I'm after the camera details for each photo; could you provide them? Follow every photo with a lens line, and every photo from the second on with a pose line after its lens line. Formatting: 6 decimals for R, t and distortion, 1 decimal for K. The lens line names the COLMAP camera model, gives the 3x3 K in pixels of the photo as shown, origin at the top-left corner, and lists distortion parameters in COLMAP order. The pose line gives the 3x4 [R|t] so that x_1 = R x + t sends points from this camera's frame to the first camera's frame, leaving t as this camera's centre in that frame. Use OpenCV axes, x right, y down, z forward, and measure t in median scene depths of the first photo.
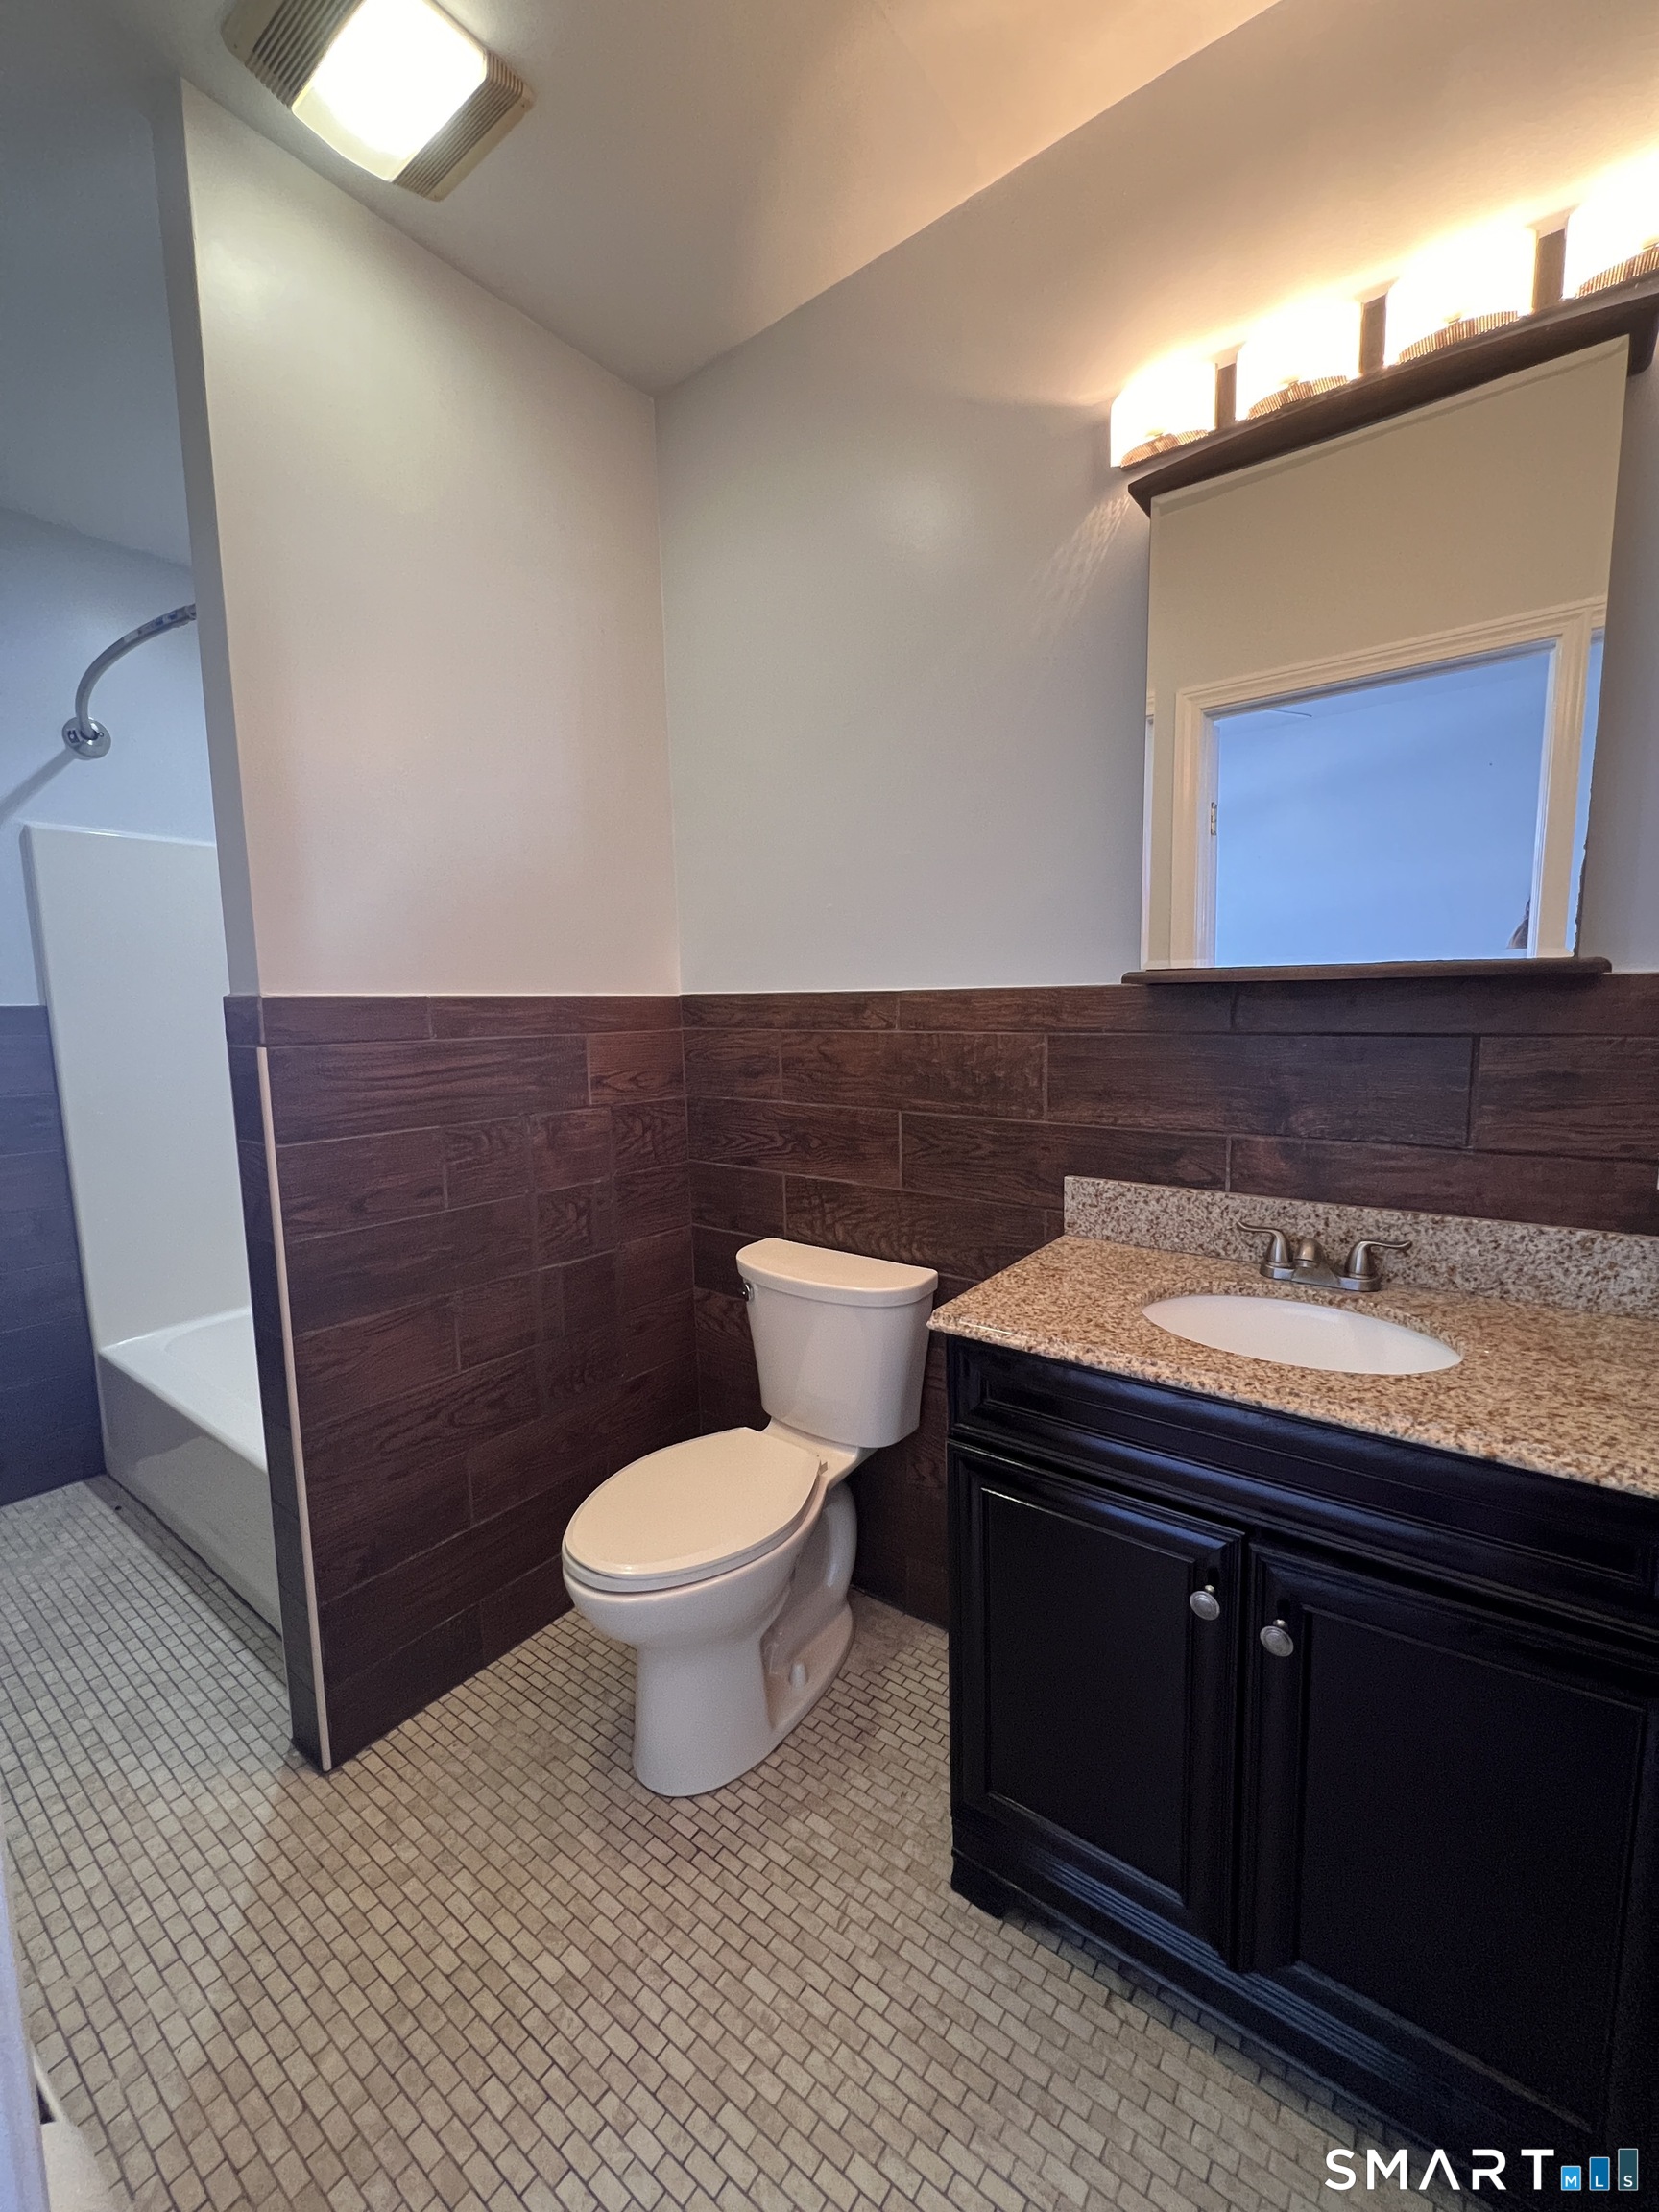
lens RADIAL K [[884.3, 0, 833.7], [0, 884.3, 1102.3], [0, 0, 1]] dist [-0.000415, -0.000093]
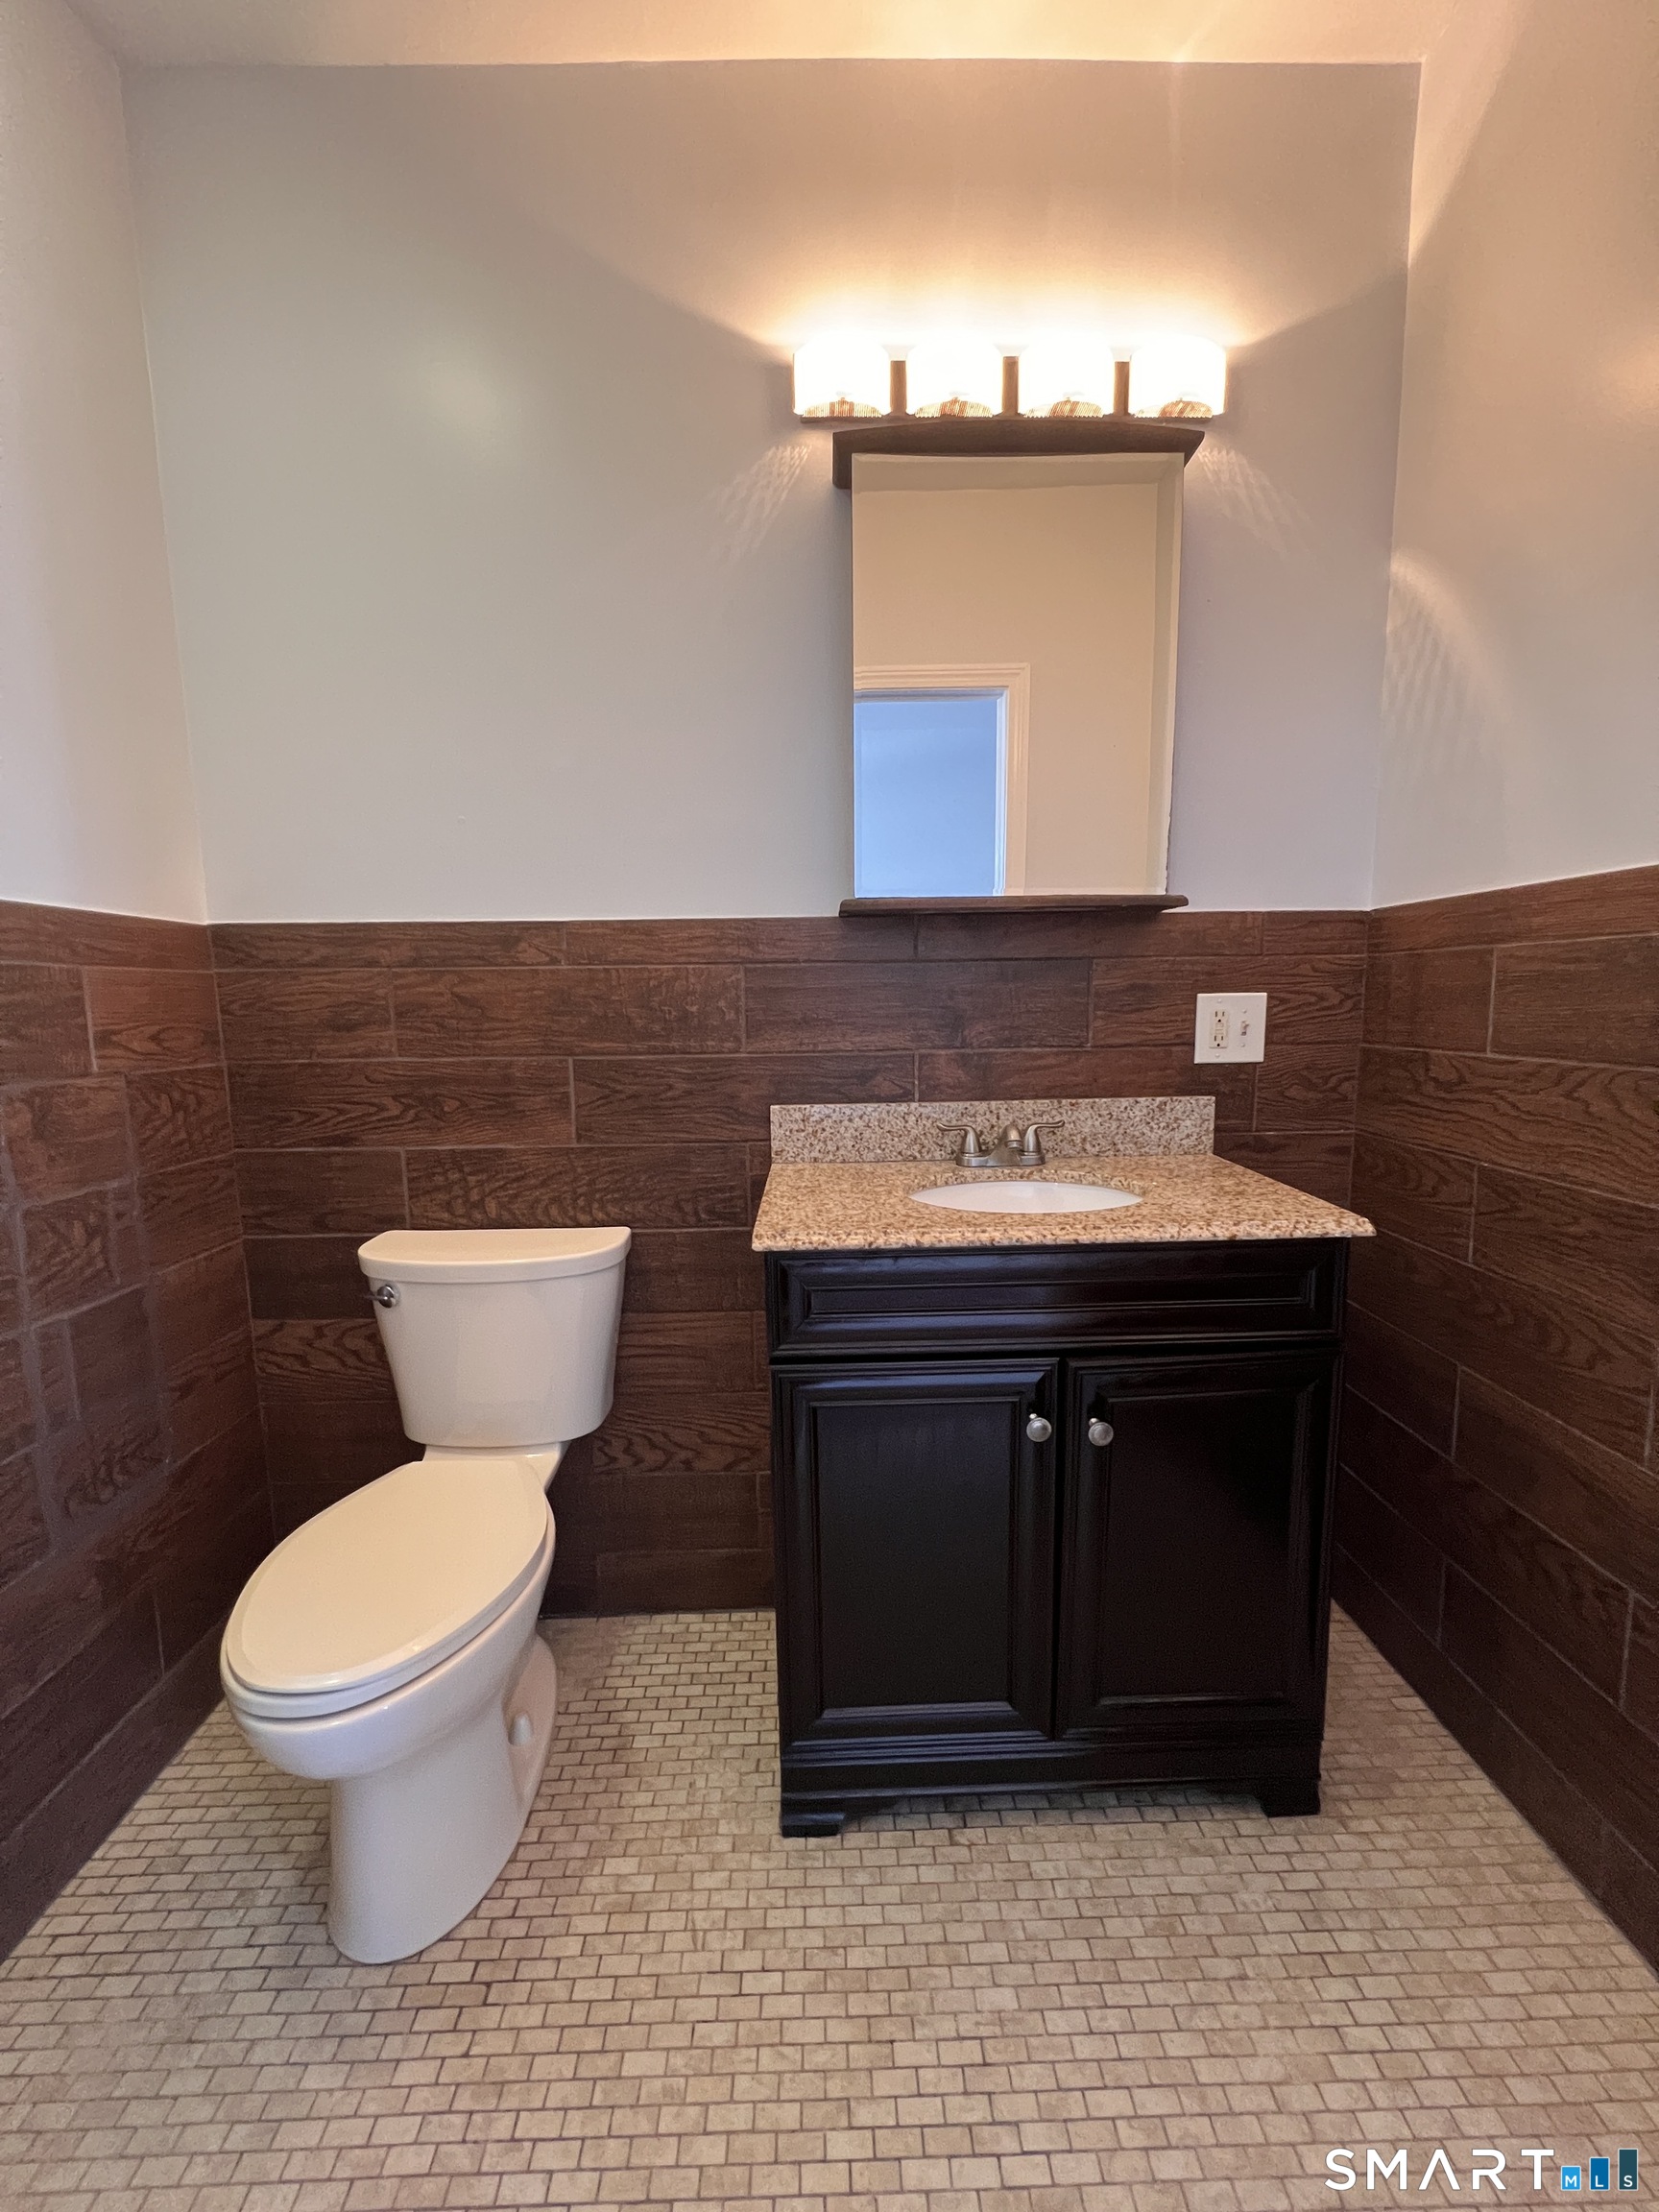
lens RADIAL K [[883.4, 0, 828.8], [0, 883.4, 1102.5], [0, 0, 1]] dist [-0.001399, 0.000064]
pose [[0.790276, -0.067518, 0.609020, -0.302456], [0.071733, 0.997271, 0.017479, 0.067062], [-0.608538, 0.029874, 0.792962, 0.155908]]
